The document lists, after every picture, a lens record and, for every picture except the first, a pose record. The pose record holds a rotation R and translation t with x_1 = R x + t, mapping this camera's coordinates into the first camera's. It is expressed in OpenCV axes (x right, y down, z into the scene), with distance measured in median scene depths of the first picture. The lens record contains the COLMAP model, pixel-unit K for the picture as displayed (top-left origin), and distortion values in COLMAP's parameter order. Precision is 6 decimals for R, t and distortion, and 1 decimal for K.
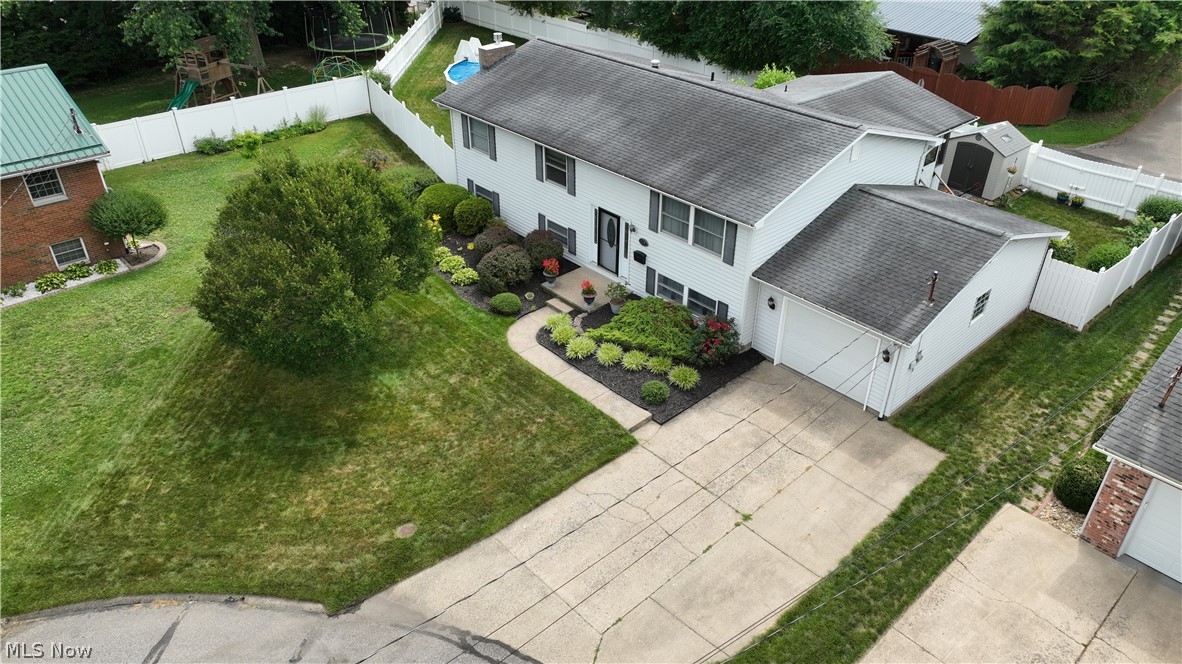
lens RADIAL K [[828.7, 0, 593.6], [0, 828.7, 337.0], [0, 0, 1]] dist [0.003949, 0.004982]
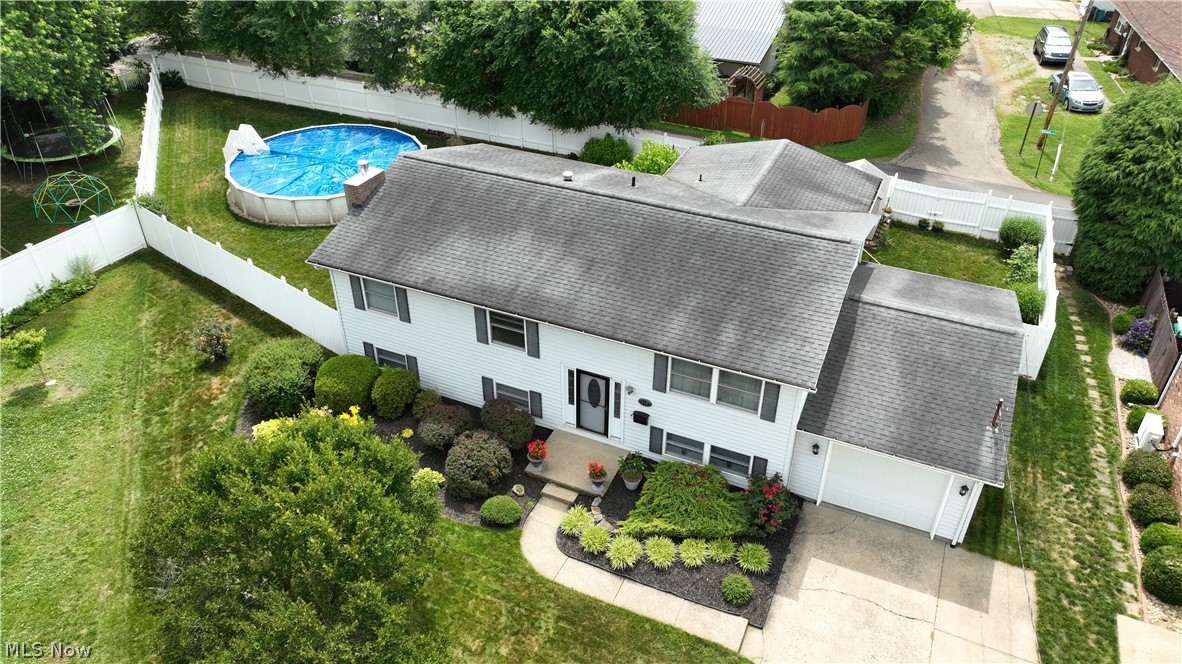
lens RADIAL K [[828.7, 0, 593.6], [0, 828.7, 337.0], [0, 0, 1]] dist [0.003949, 0.004982]
pose [[0.919608, -0.223805, 0.322850, -0.246919], [0.212852, 0.974621, 0.069334, -0.245043], [-0.330174, 0.004959, 0.943907, 0.187542]]
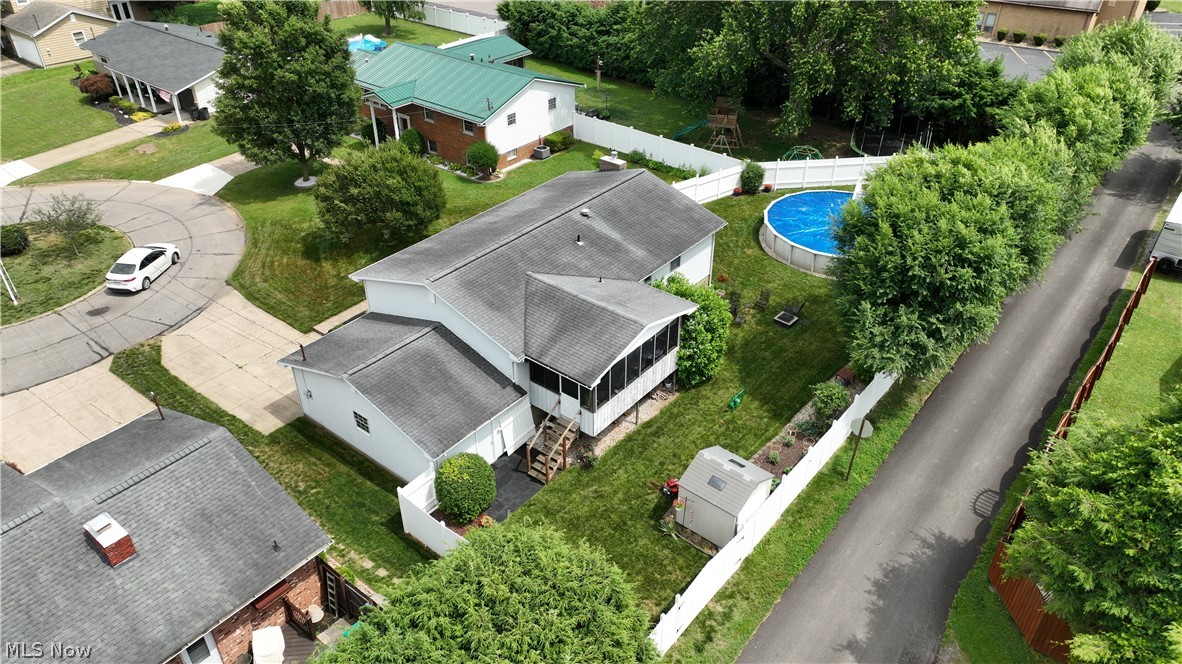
lens RADIAL K [[828.7, 0, 593.6], [0, 828.7, 337.0], [0, 0, 1]] dist [0.003949, 0.004982]
pose [[0.151885, 0.552000, -0.819894, 1.393634], [-0.533944, 0.743887, 0.401915, -0.800435], [0.831766, 0.376732, 0.407723, 0.624764]]
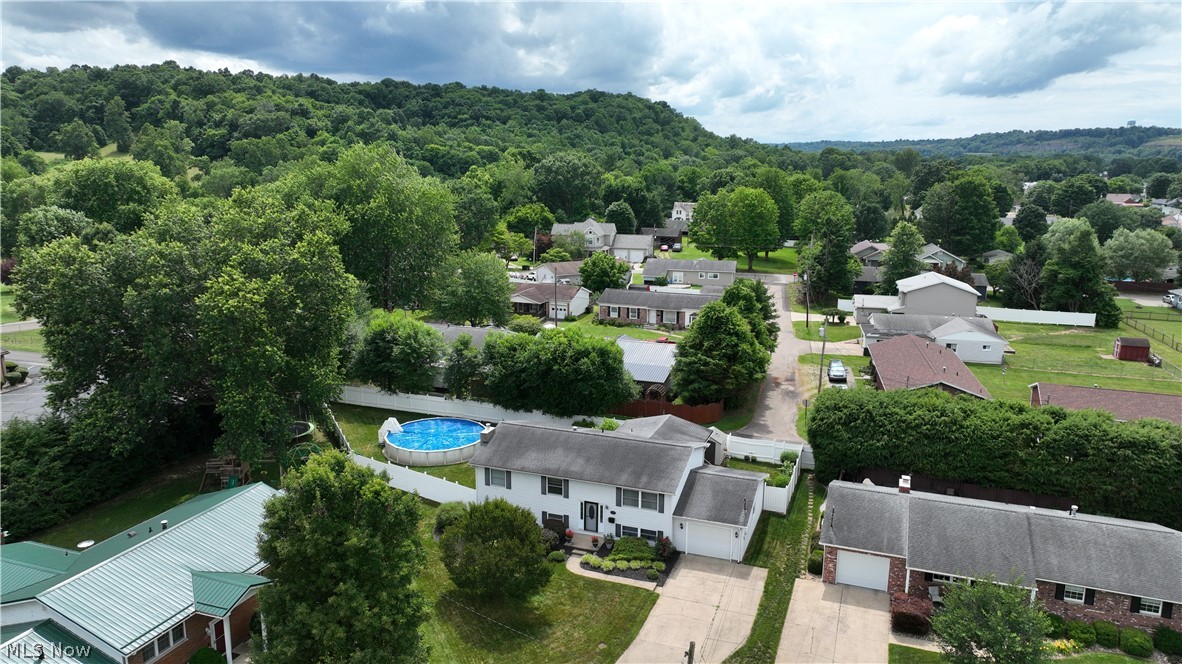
lens RADIAL K [[828.7, 0, 593.6], [0, 828.7, 337.0], [0, 0, 1]] dist [0.003949, 0.004982]
pose [[0.890035, -0.099327, 0.444940, -0.864356], [0.244347, 0.927886, -0.281642, 0.054060], [-0.384879, 0.359391, 0.850121, -0.936964]]
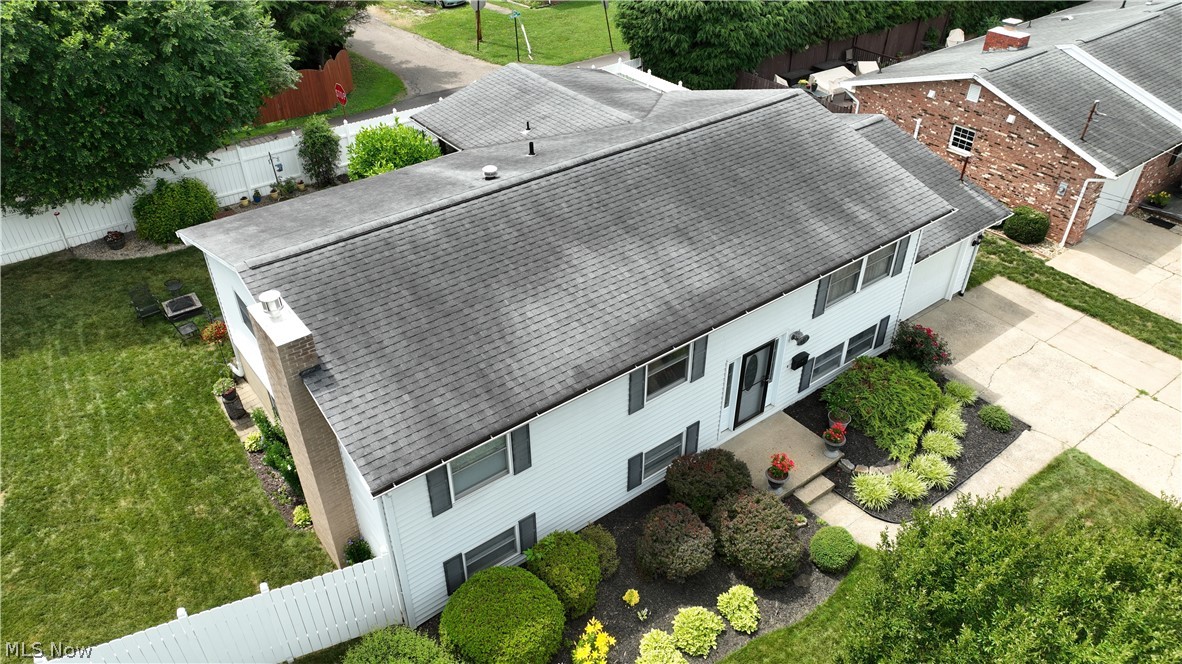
lens RADIAL K [[828.7, 0, 593.6], [0, 828.7, 337.0], [0, 0, 1]] dist [0.003949, 0.004982]
pose [[0.088478, -0.589640, 0.802805, -0.531634], [0.536643, 0.707213, 0.460287, -0.539813], [-0.839158, 0.390094, 0.378999, 0.845195]]
